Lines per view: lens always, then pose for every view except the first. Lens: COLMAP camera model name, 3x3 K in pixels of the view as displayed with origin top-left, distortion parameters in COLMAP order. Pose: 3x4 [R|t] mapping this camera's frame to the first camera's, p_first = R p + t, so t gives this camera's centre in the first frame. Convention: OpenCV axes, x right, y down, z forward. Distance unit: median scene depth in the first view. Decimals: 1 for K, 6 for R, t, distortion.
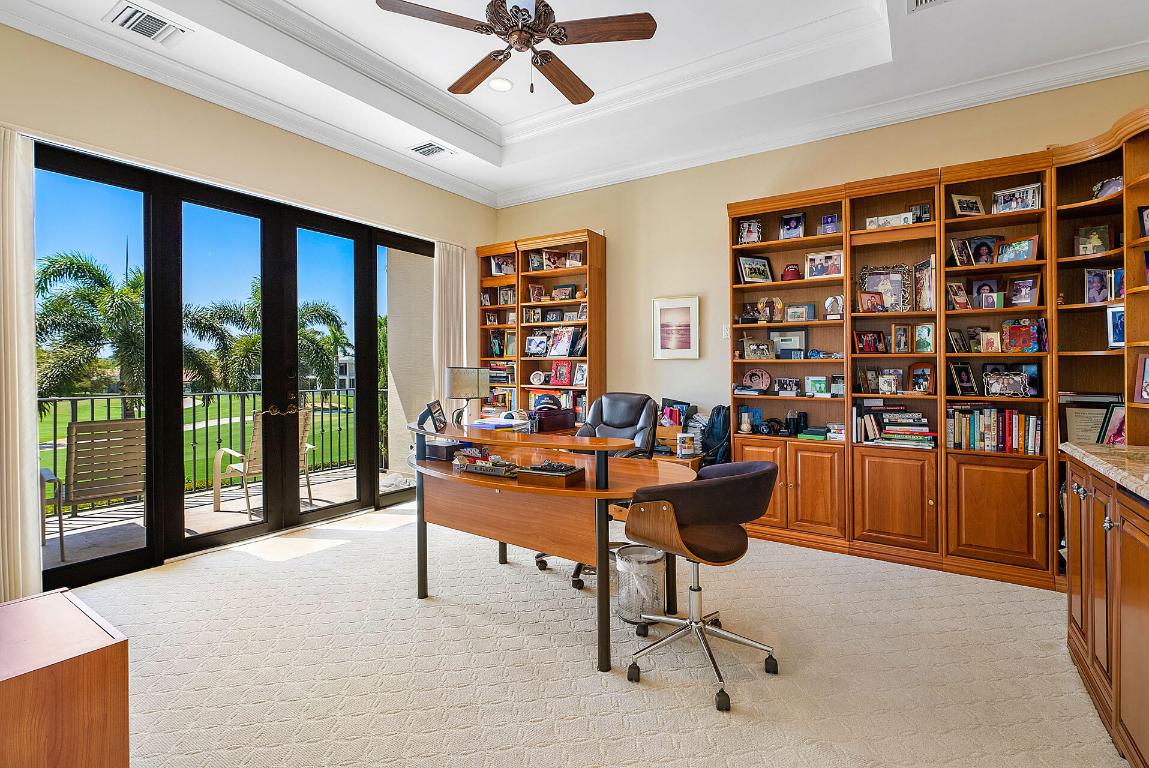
lens RADIAL K [[526.1, 0, 552.7], [0, 526.1, 365.8], [0, 0, 1]] dist [-0.002419, 0.000920]
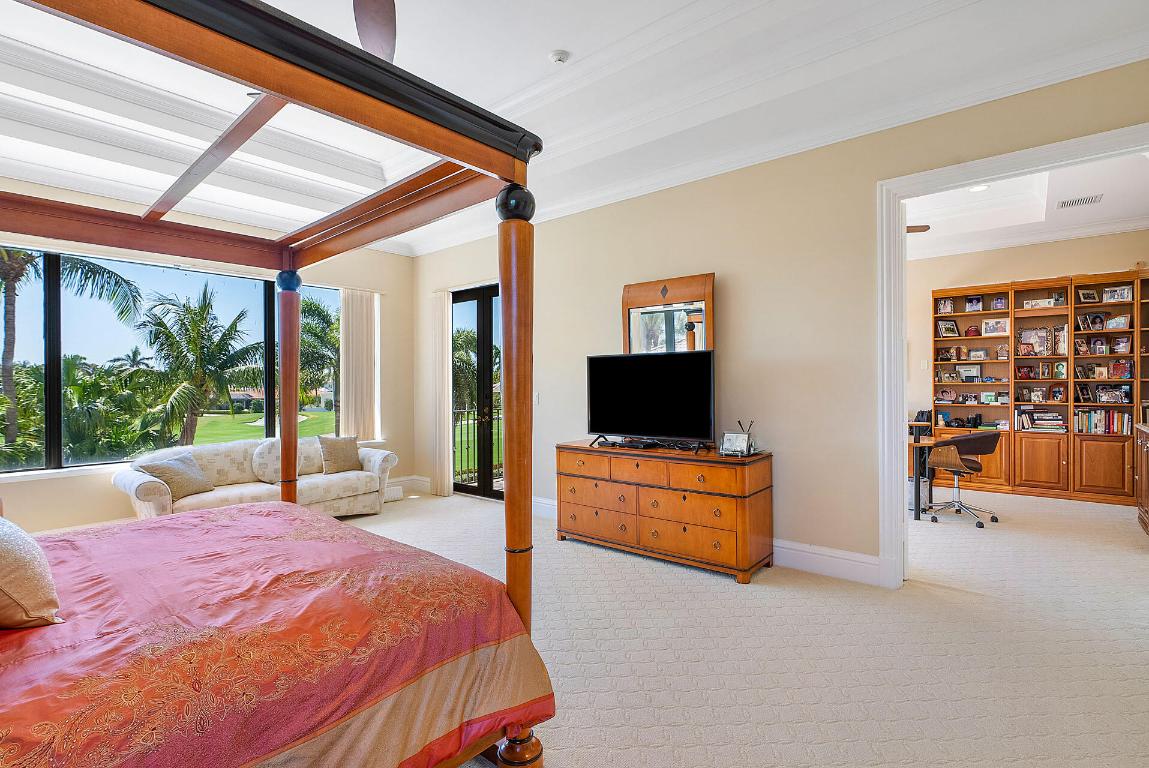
lens RADIAL K [[526.1, 0, 577.6], [0, 526.1, 390.9], [0, 0, 1]] dist [-0.002419, 0.000920]
pose [[0.995318, -0.007701, -0.096351, -0.715986], [0.009507, 0.999787, 0.018297, -0.031019], [0.096190, -0.019127, 0.995179, -0.886198]]
